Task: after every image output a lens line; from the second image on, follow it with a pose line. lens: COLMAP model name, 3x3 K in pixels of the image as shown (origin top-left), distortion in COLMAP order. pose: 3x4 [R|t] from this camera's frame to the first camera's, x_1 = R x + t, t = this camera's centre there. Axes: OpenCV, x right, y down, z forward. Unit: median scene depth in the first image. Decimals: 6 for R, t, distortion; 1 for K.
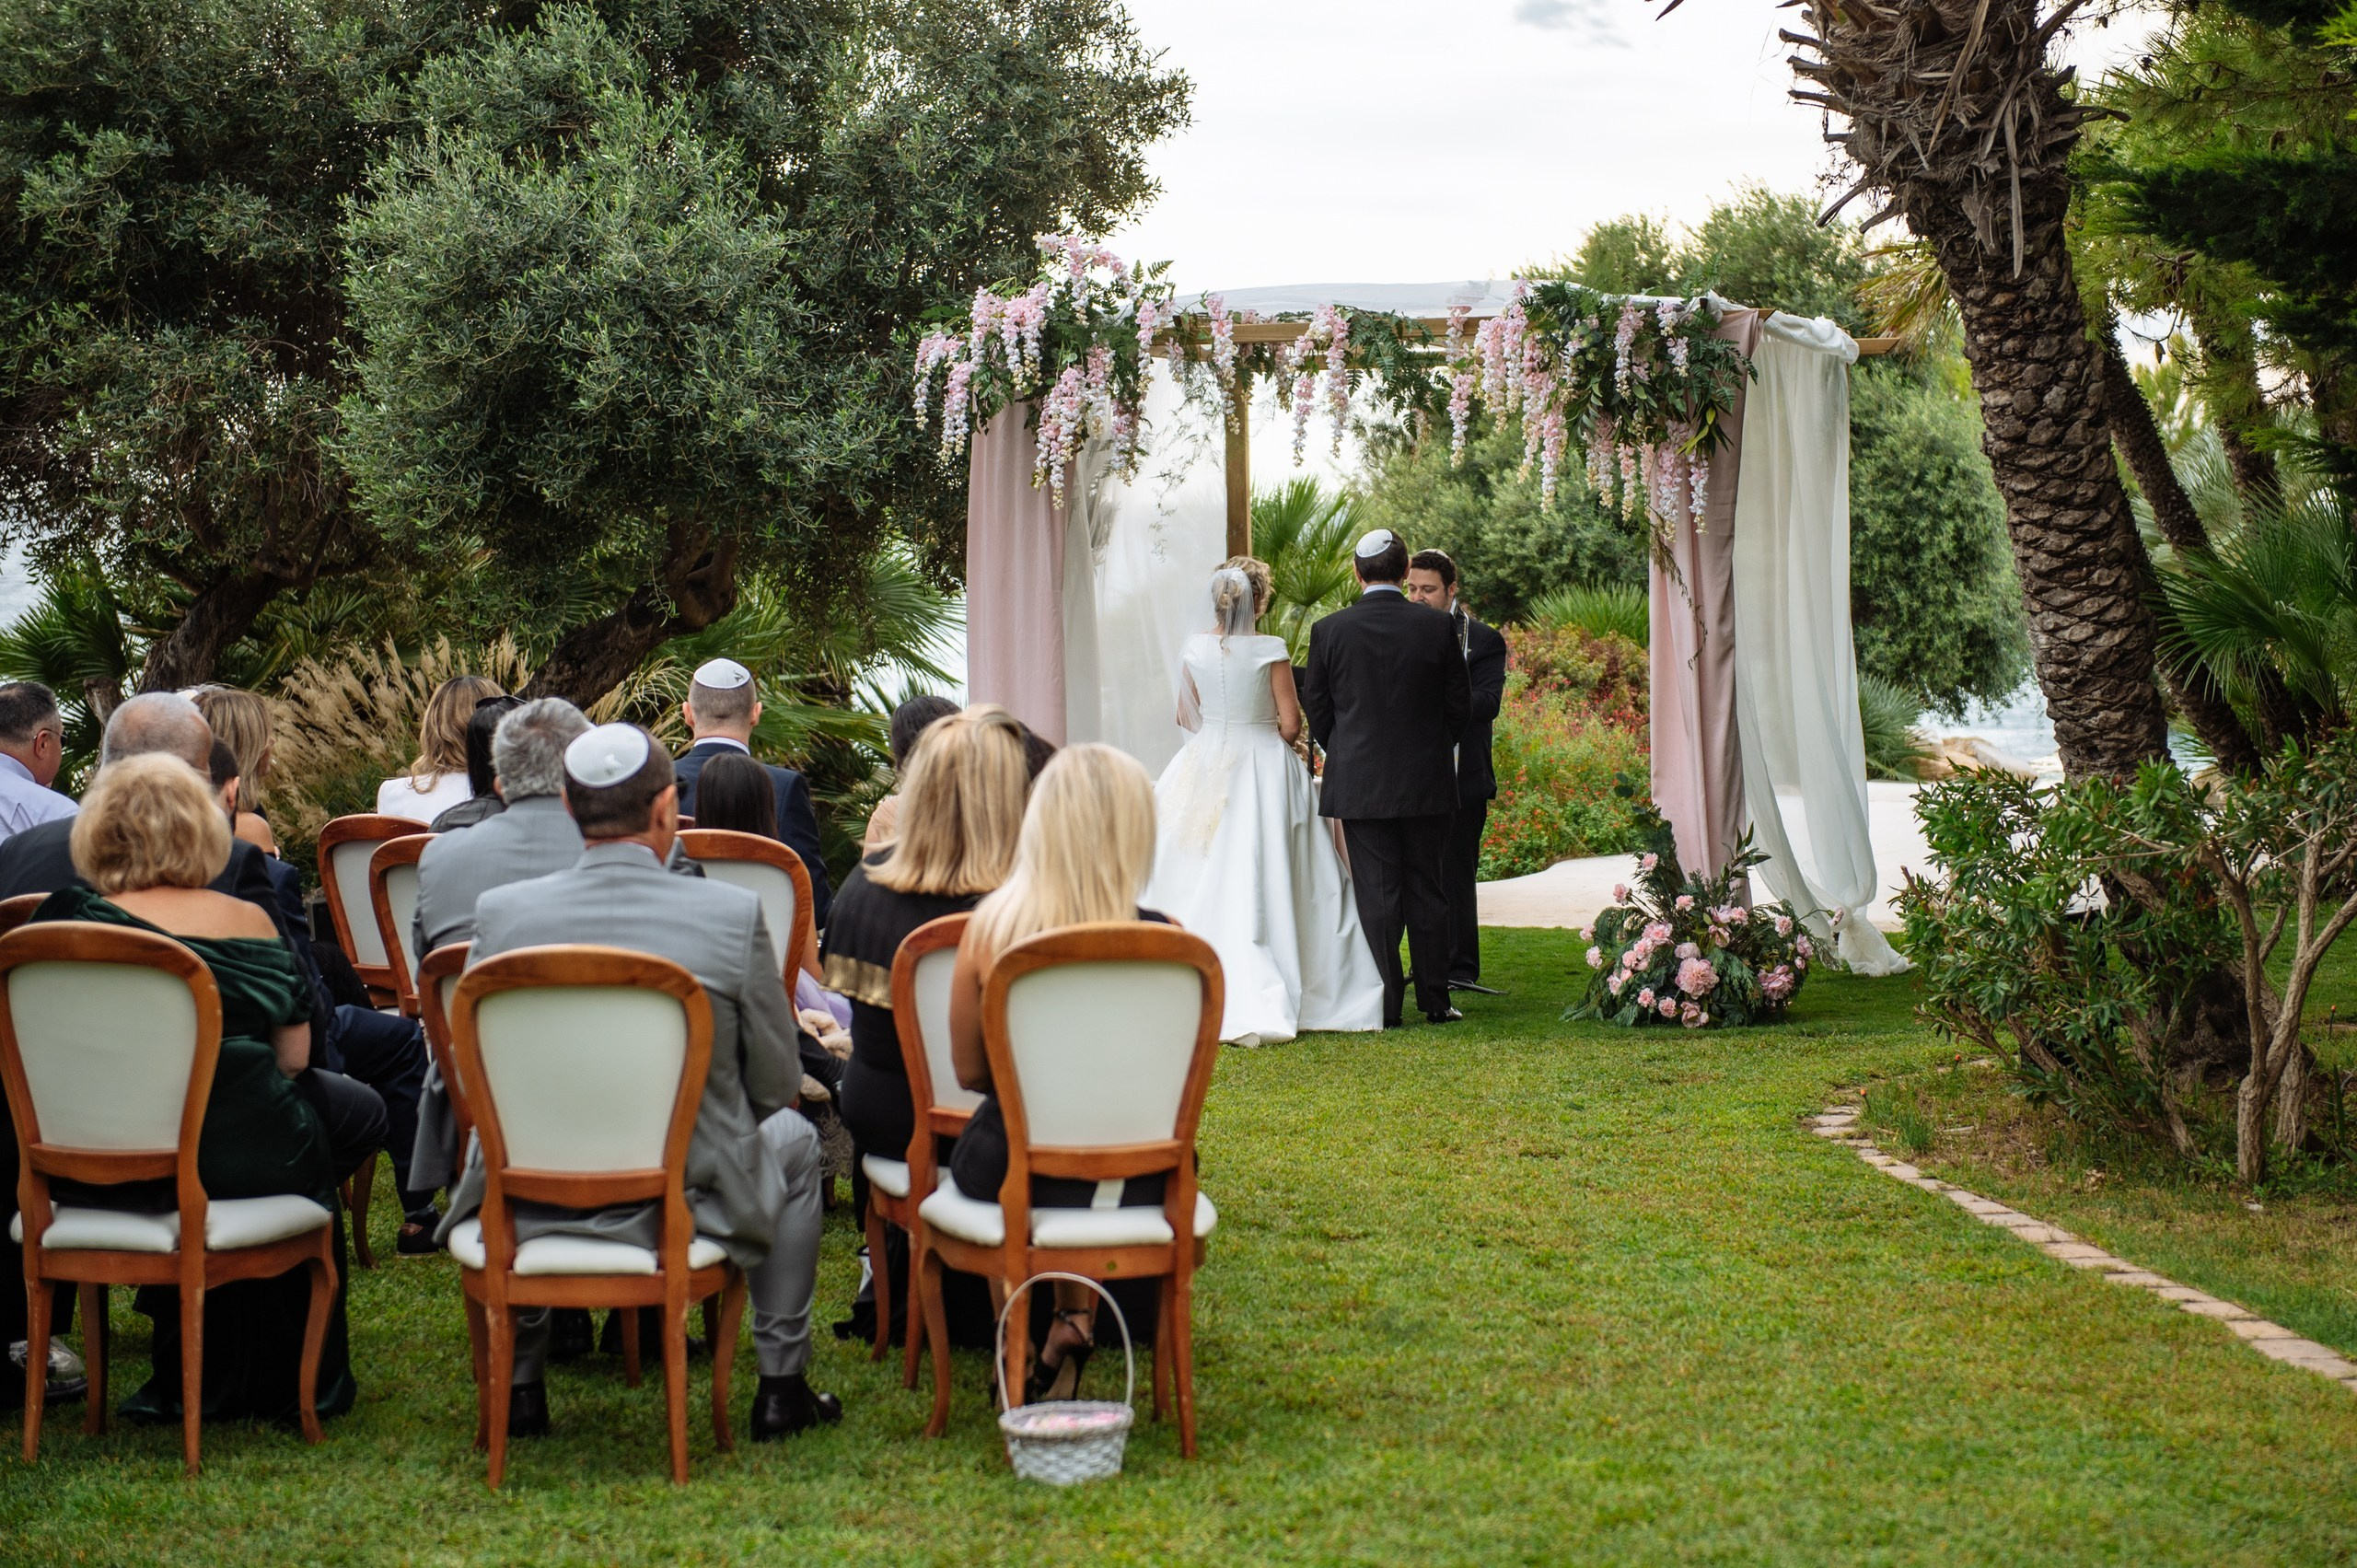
lens RADIAL K [[4711.0, 0, 1178.5], [0, 4711.0, 784.0], [0, 0, 1]] dist [-0.071782, -0.429168]
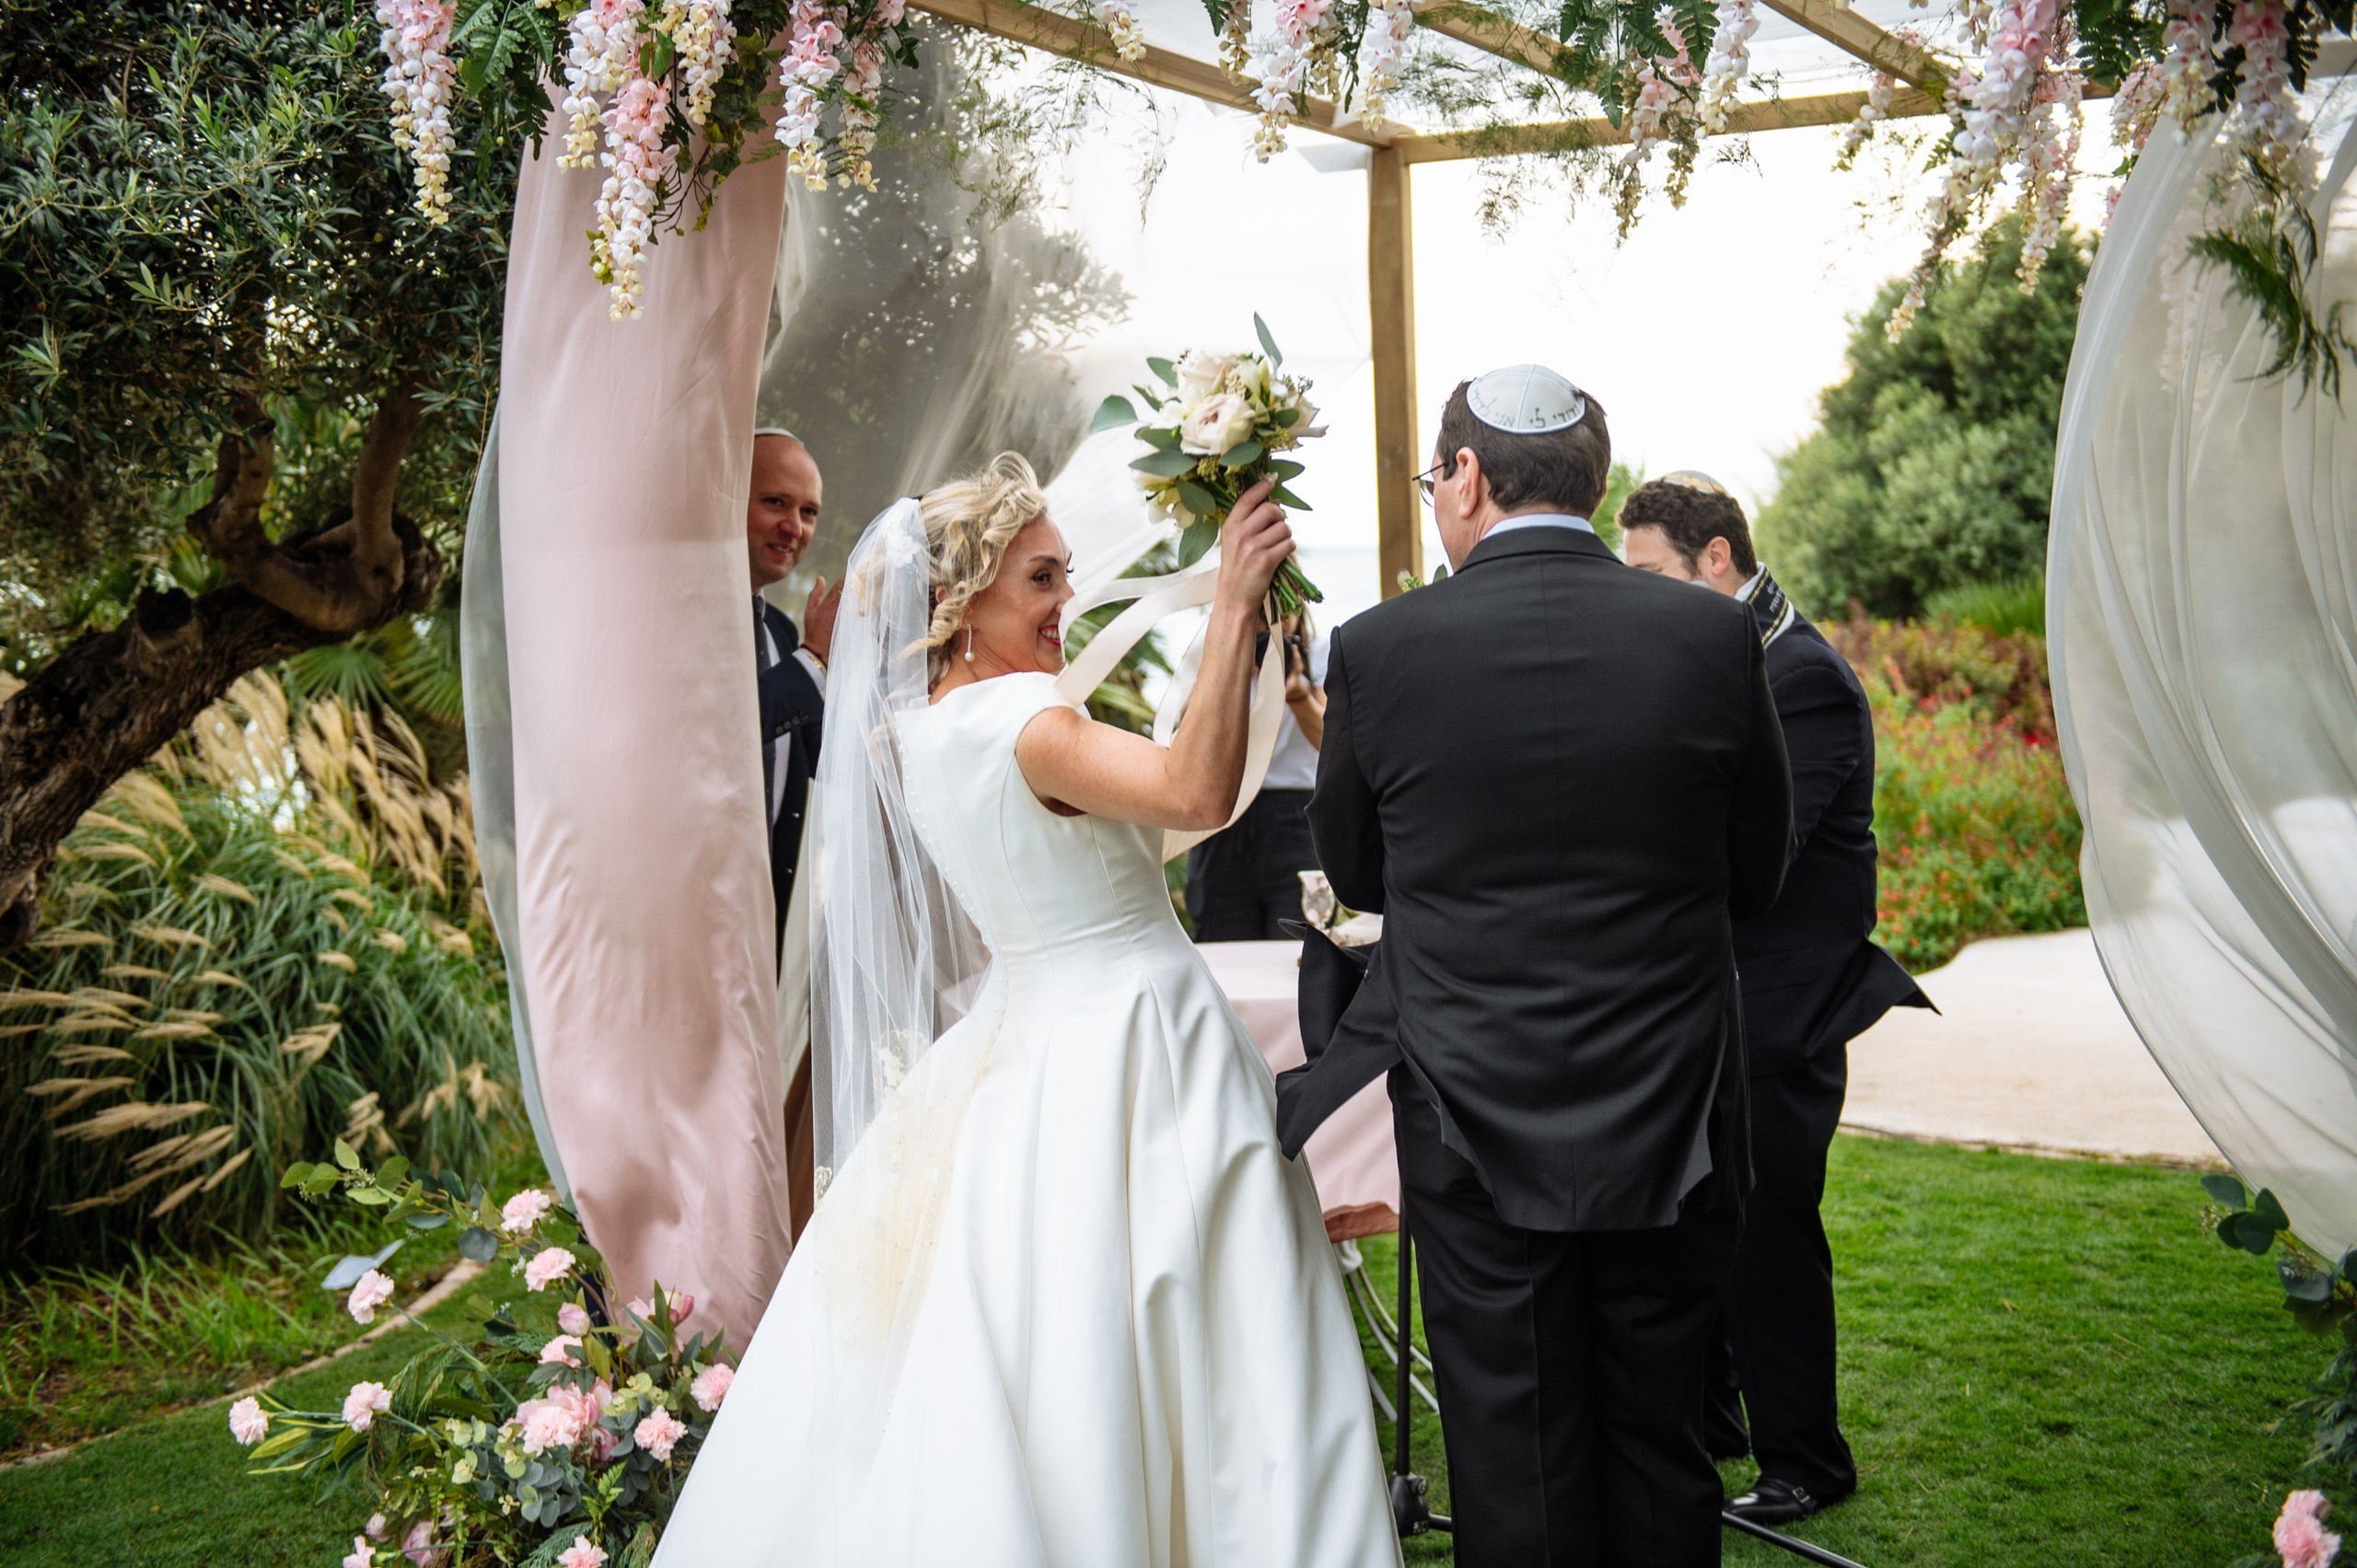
lens RADIAL K [[3081.5, 0, 1178.5], [0, 3081.5, 784.0], [0, 0, 1]] dist [0.011717, 0.004155]
pose [[0.987153, 0.003809, -0.159735, 0.054932], [-0.000867, 0.999829, 0.018478, -0.027720], [0.159778, -0.018103, 0.986987, 0.792972]]
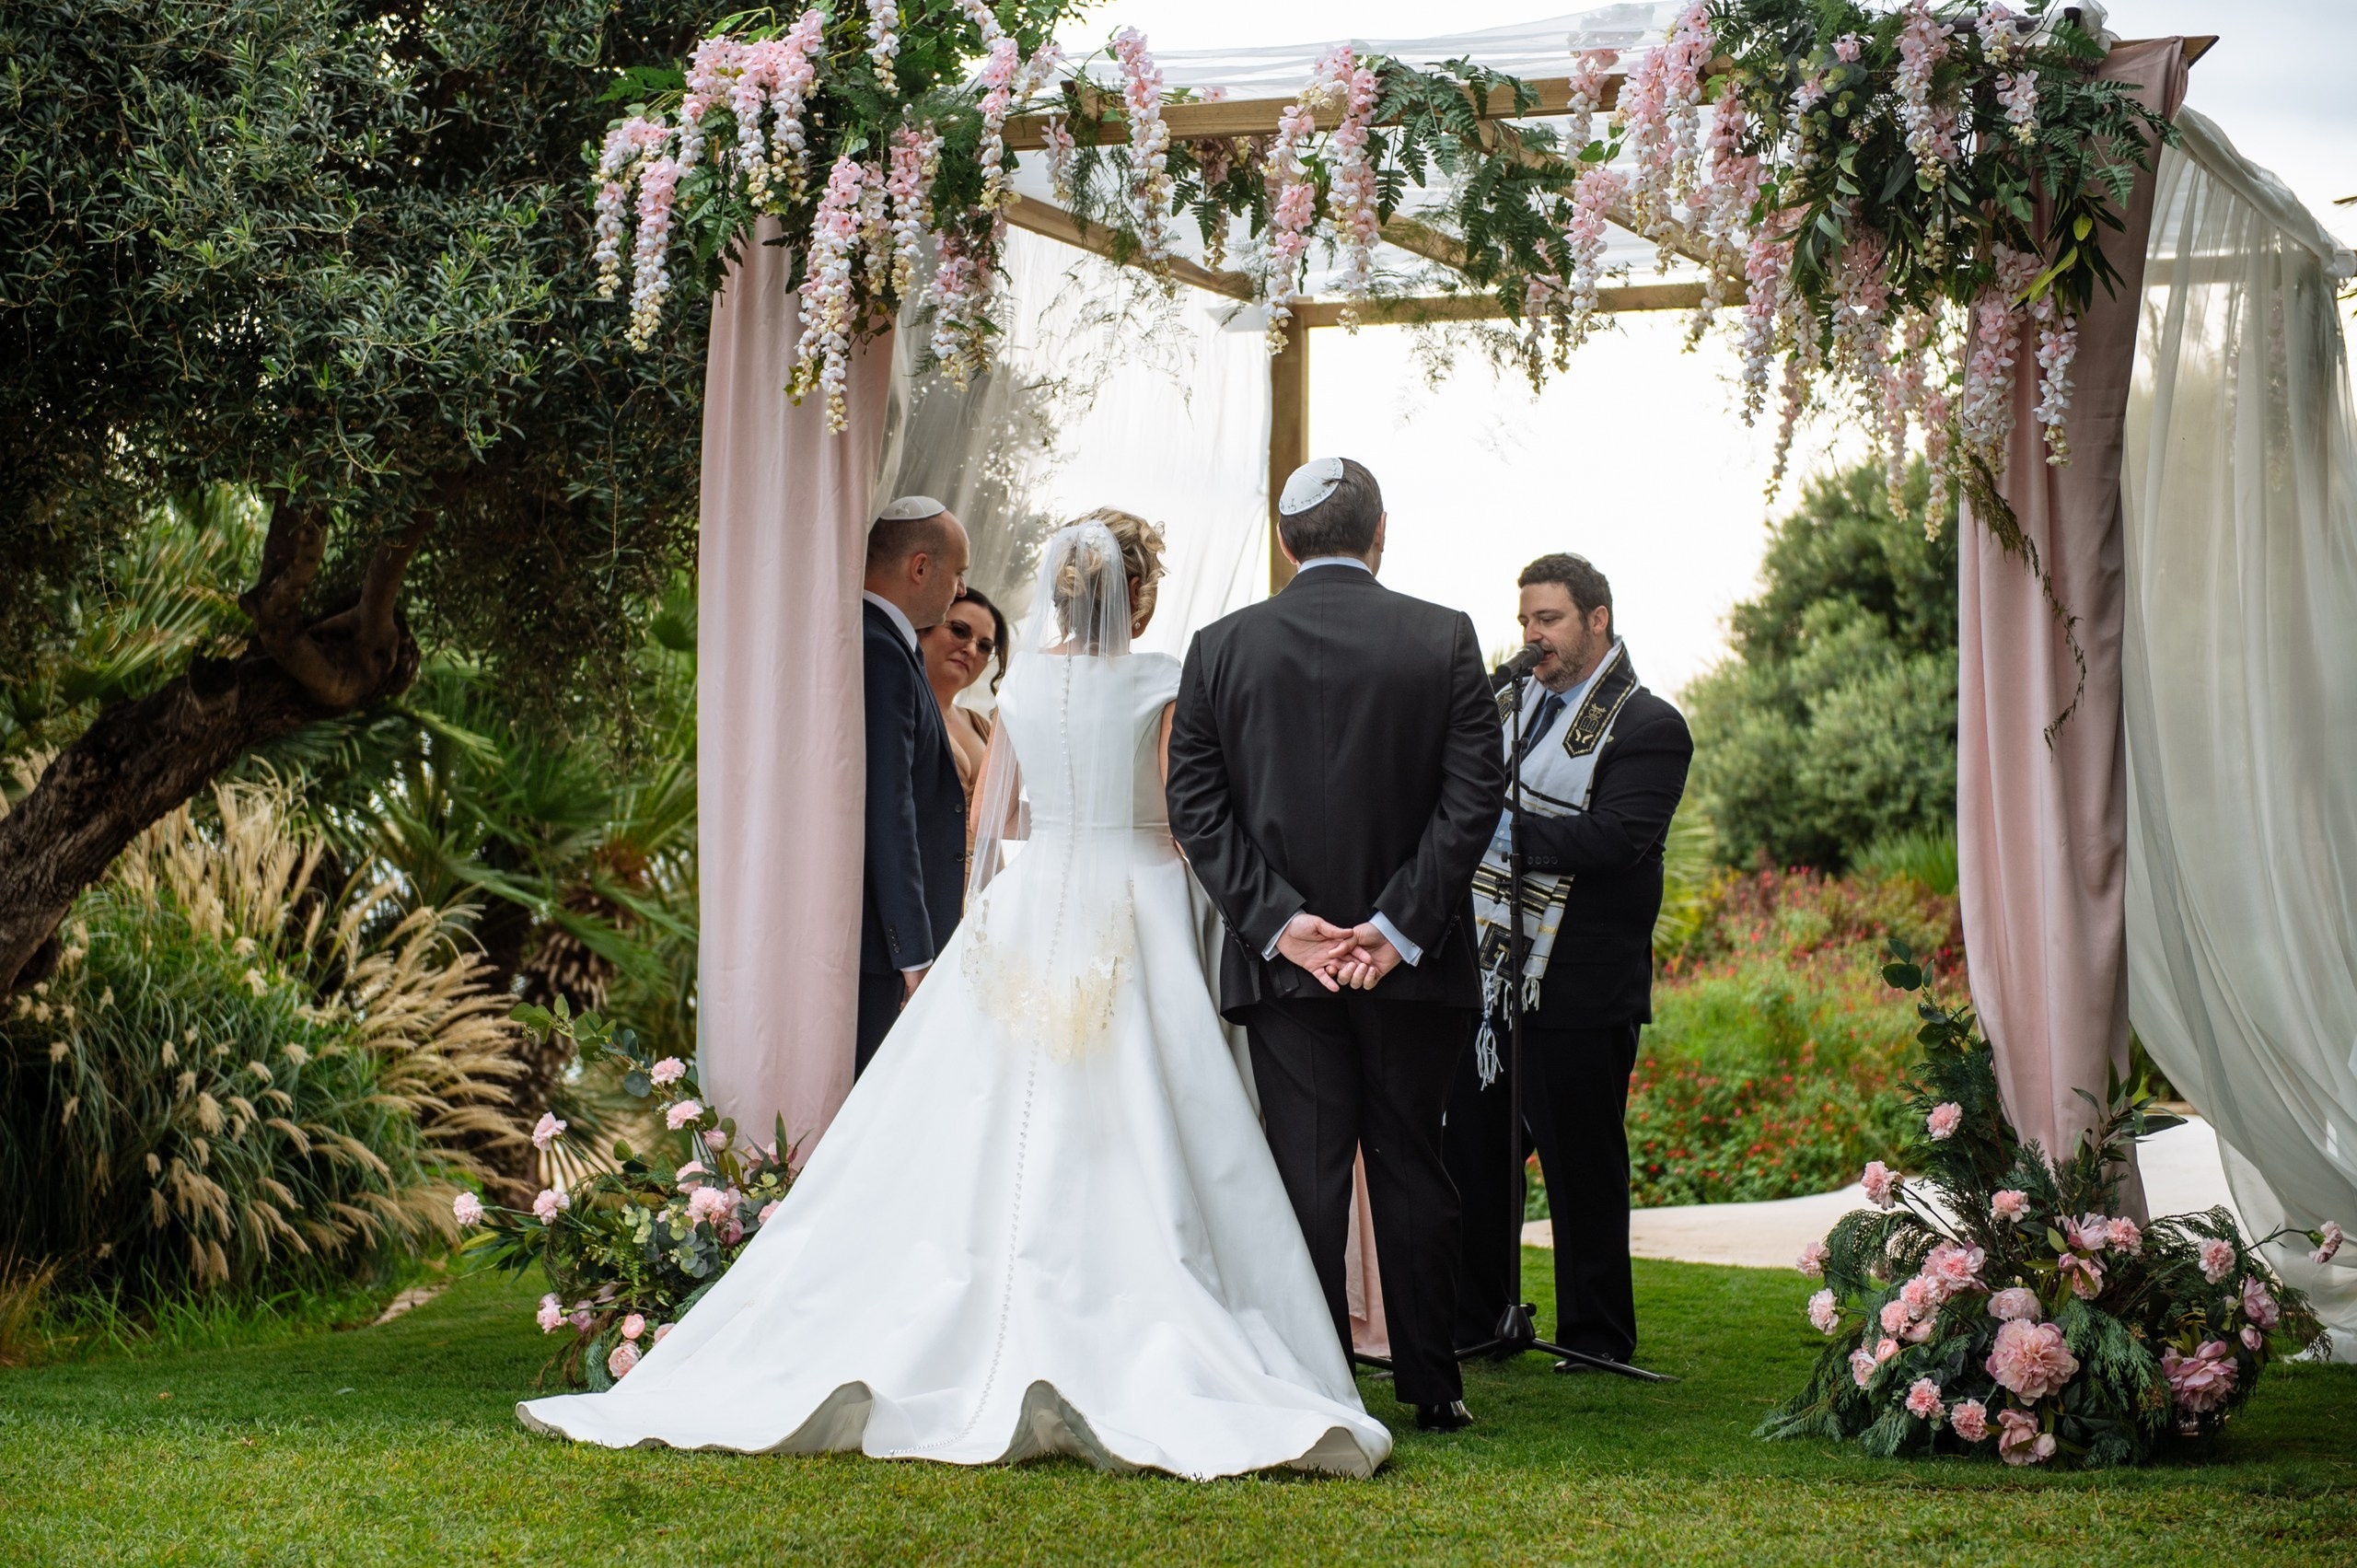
lens RADIAL K [[4637.6, 0, 1111.5], [0, 4637.6, 880.2], [0, 0, 1]] dist [0.055635, -0.262081]
pose [[0.994885, 0.022295, -0.098524, 0.060939], [-0.027794, 0.998111, -0.054798, 0.020369], [0.097116, 0.057256, 0.993625, 0.505079]]
